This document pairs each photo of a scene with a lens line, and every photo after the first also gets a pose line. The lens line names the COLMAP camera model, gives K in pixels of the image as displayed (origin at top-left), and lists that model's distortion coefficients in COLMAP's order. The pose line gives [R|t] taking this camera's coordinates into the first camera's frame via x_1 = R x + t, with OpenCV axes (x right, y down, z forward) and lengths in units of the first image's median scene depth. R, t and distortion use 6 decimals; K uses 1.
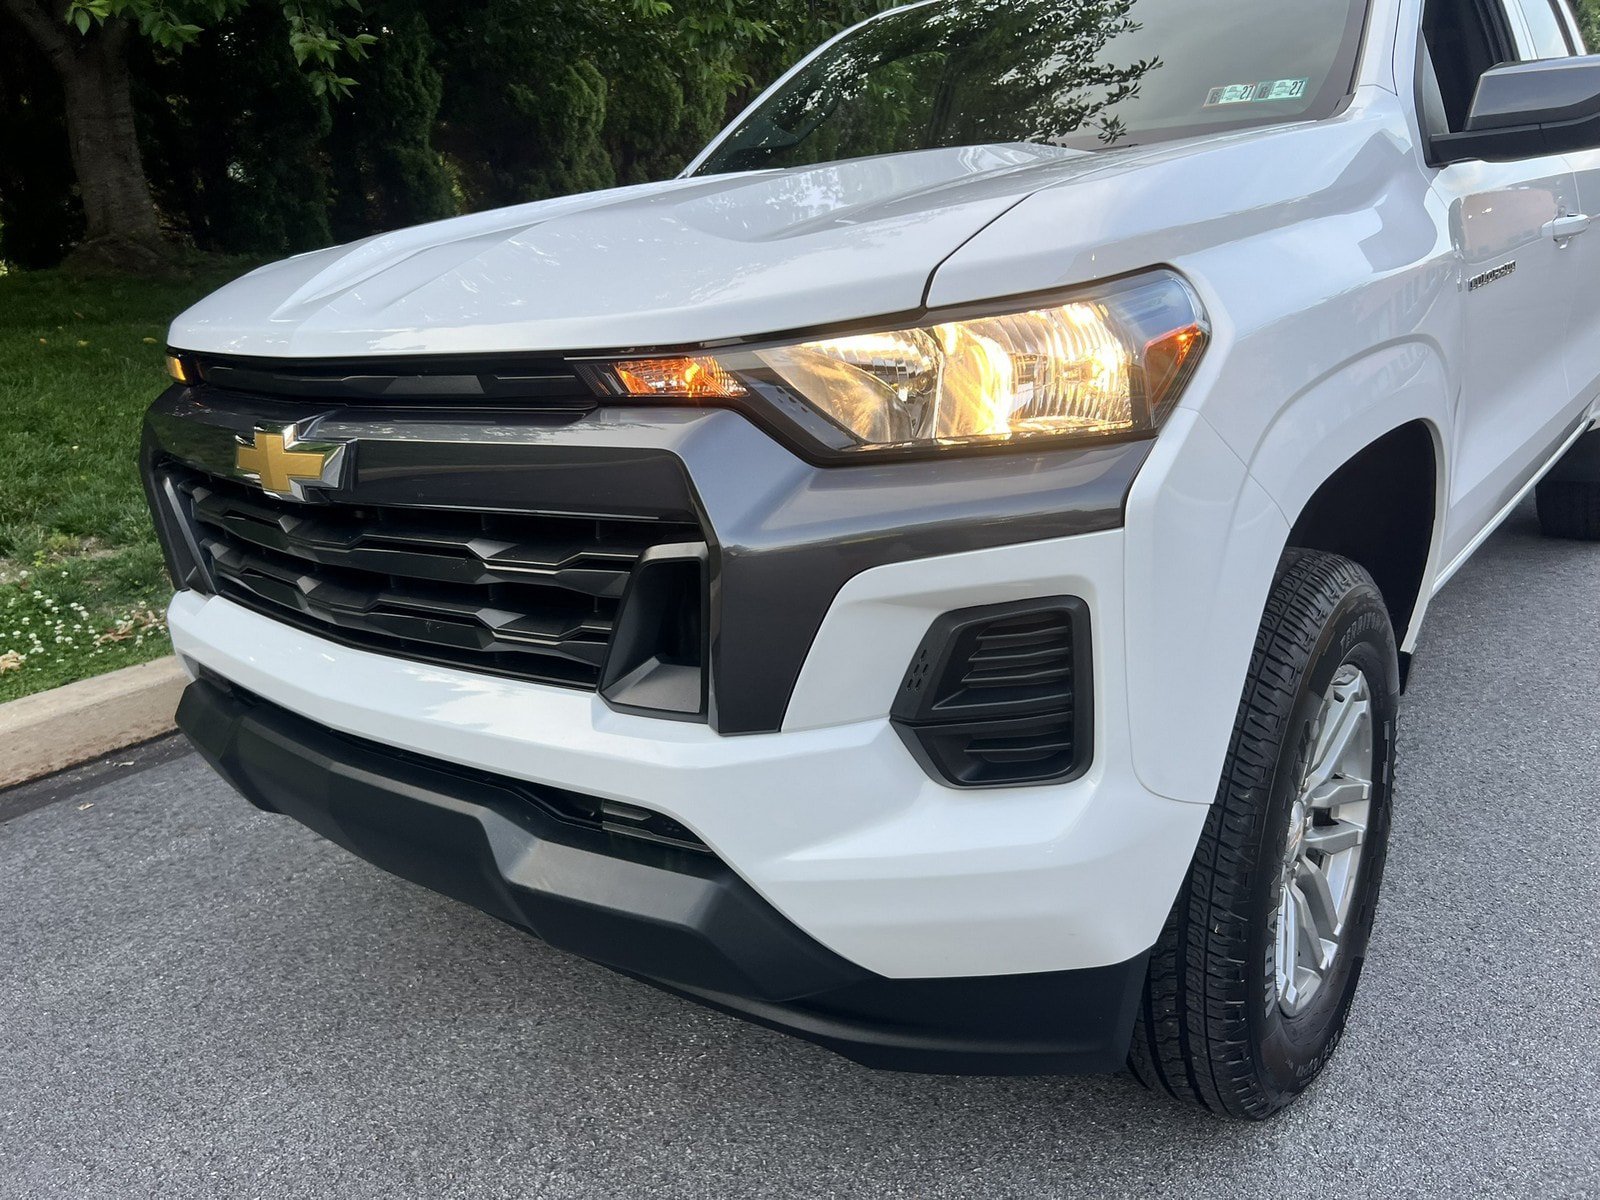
lens RADIAL K [[1237.2, 0, 812.2], [0, 1237.2, 563.2], [0, 0, 1]] dist [0.049639, -0.069546]
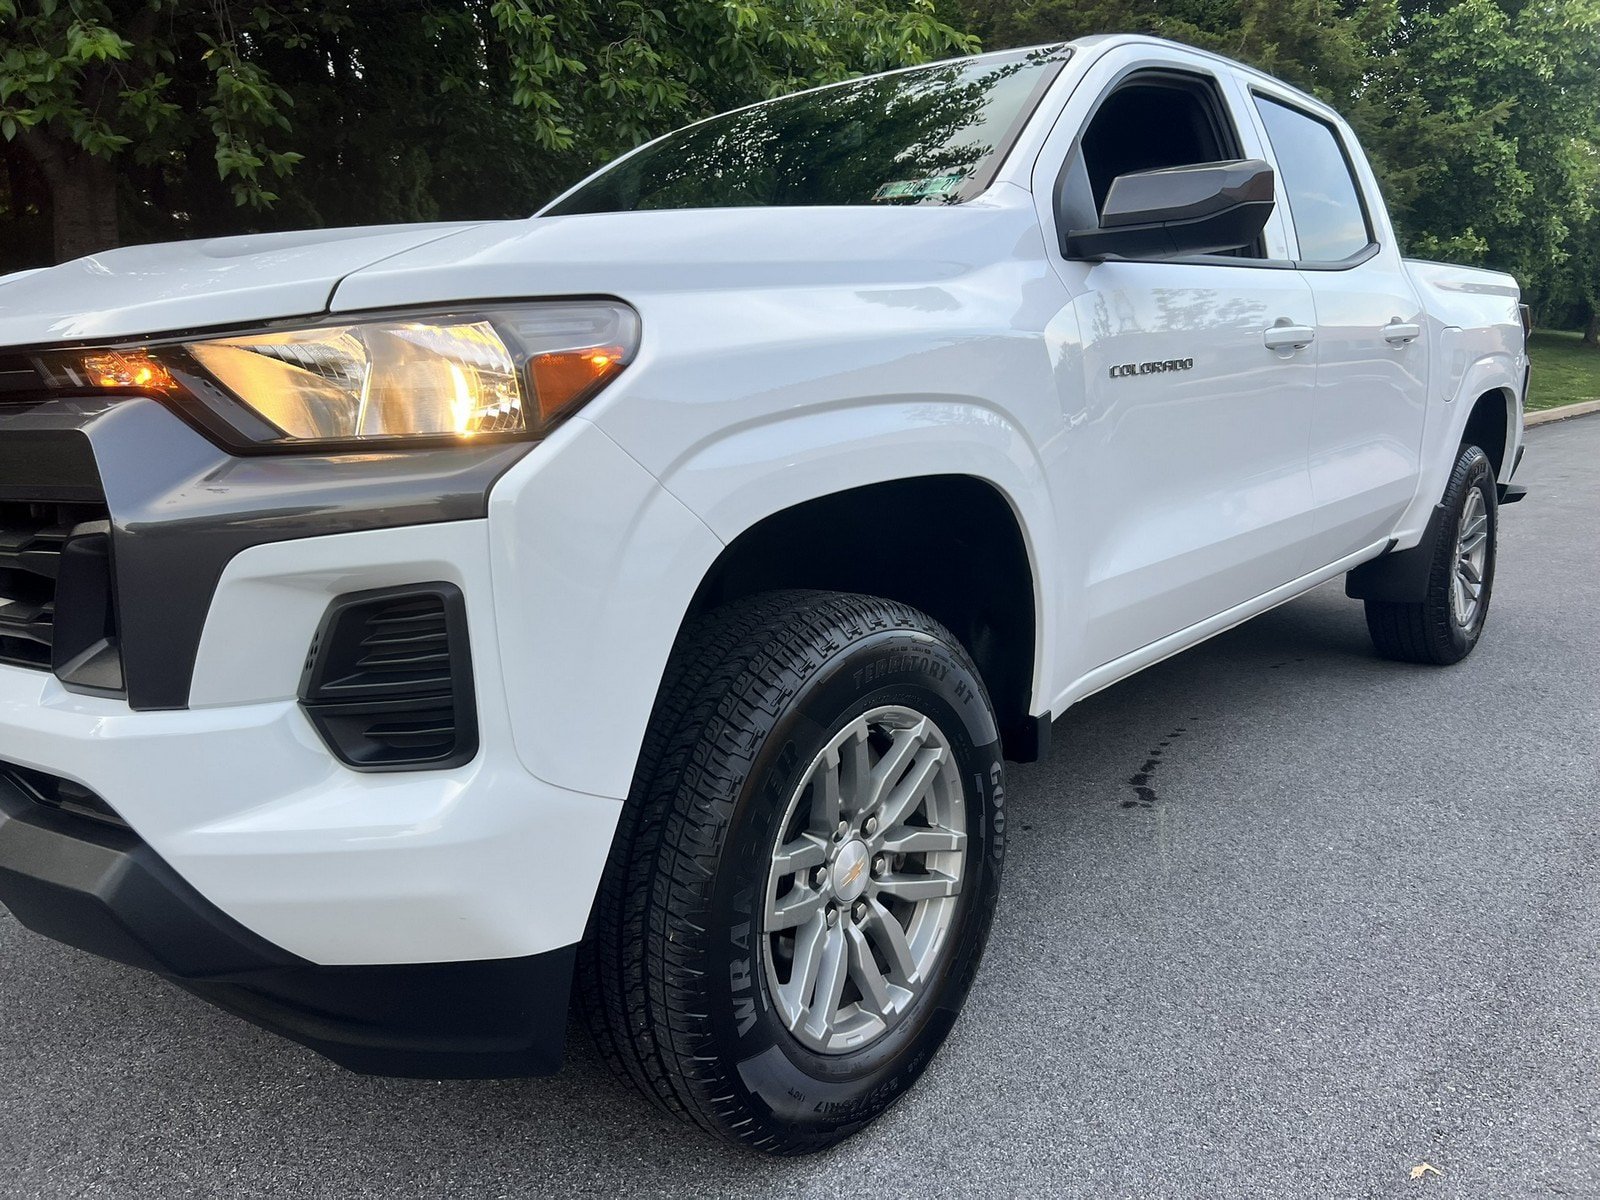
lens RADIAL K [[1214.5, 0, 690.1], [0, 1214.5, 548.2], [0, 0, 1]] dist [0.007996, -0.006031]
pose [[0.999138, 0.037667, -0.017461, 0.393820], [-0.039203, 0.994399, -0.098150, 0.082765], [0.013666, 0.098749, 0.995018, -0.028607]]
